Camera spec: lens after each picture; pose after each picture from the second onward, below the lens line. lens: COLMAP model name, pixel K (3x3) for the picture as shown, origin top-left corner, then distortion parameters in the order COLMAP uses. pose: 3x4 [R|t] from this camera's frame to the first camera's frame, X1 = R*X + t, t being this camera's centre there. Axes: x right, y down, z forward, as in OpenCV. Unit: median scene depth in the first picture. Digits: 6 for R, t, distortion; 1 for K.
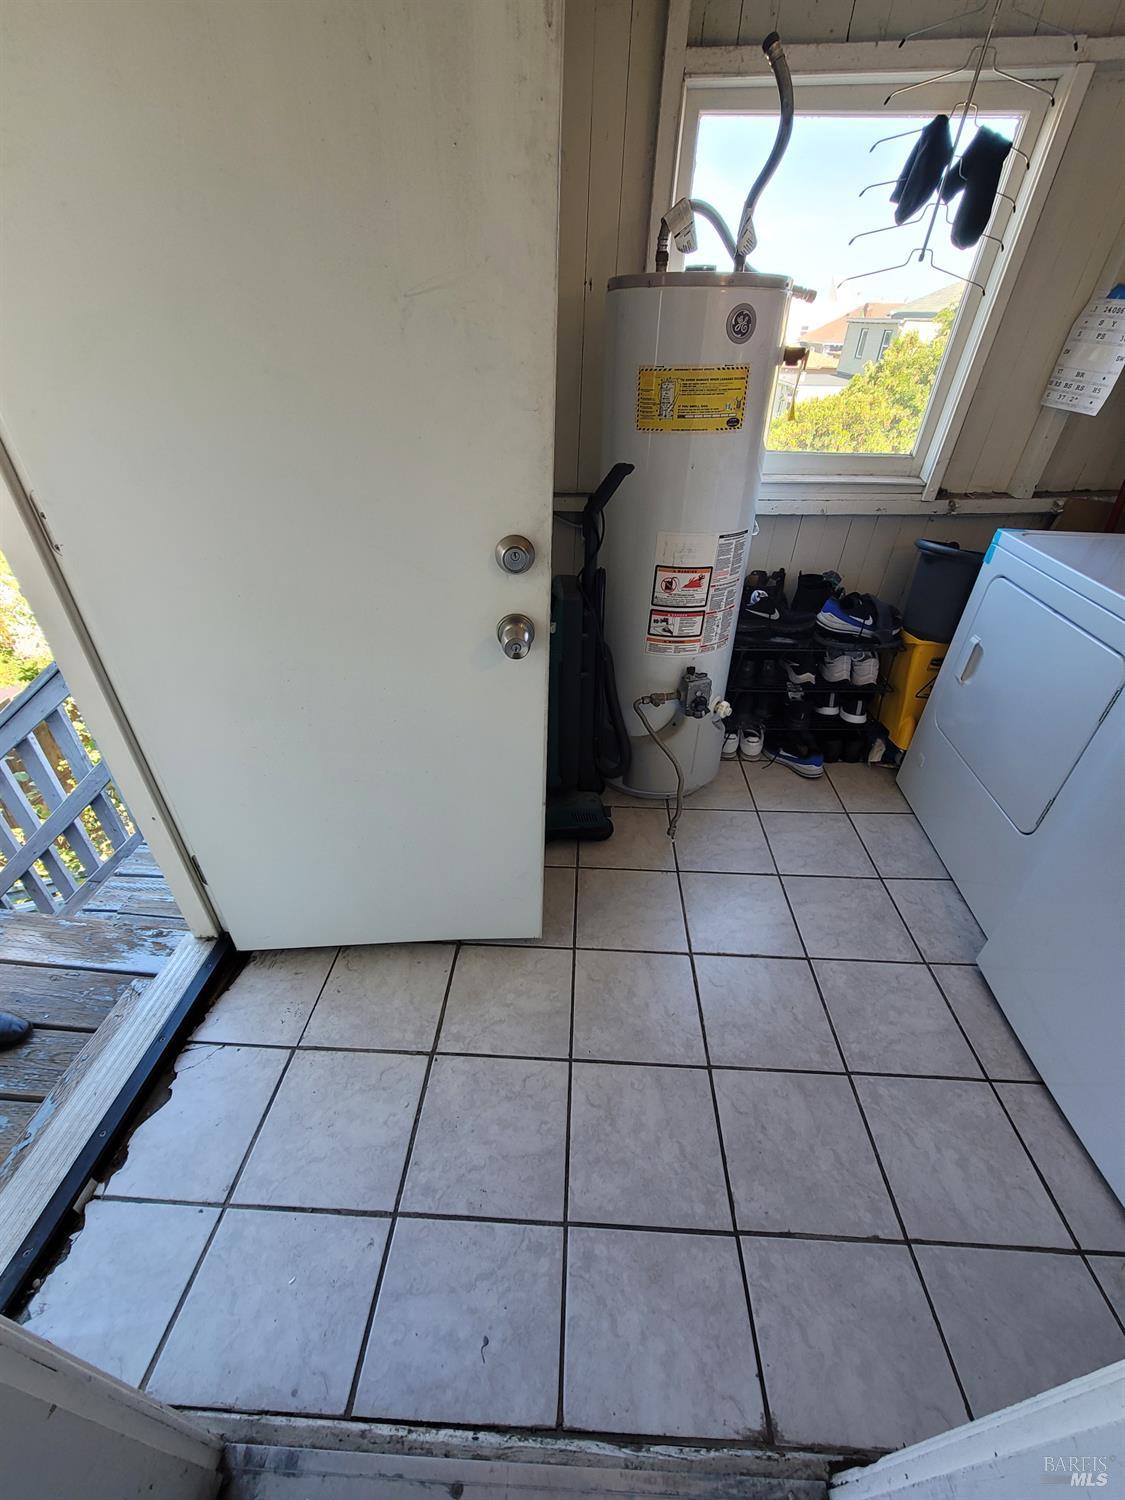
lens RADIAL K [[614.9, 0, 557.2], [0, 614.9, 752.4], [0, 0, 1]] dist [-0.005987, 0.003070]
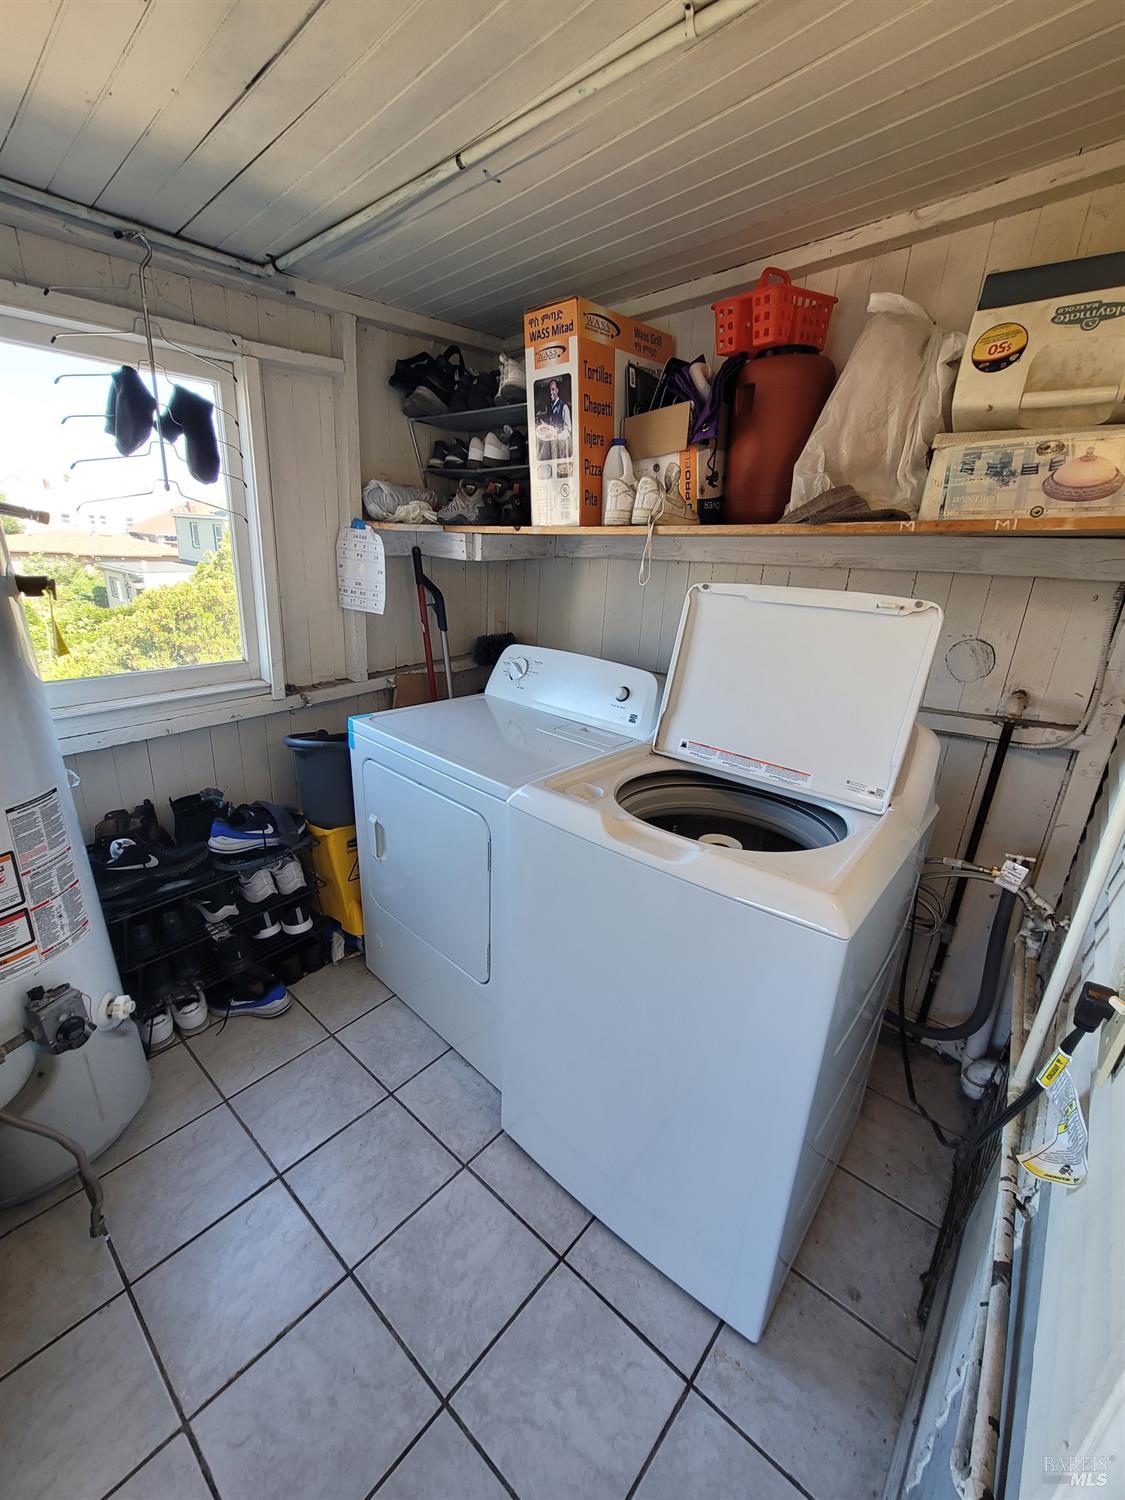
lens RADIAL K [[614.9, 0, 561.7], [0, 614.9, 744.2], [0, 0, 1]] dist [-0.005987, 0.003070]
pose [[0.623745, -0.237753, 0.744591, 0.129628], [0.418625, 0.906083, -0.061364, -0.090565], [-0.660072, 0.349980, 0.664694, 0.061986]]
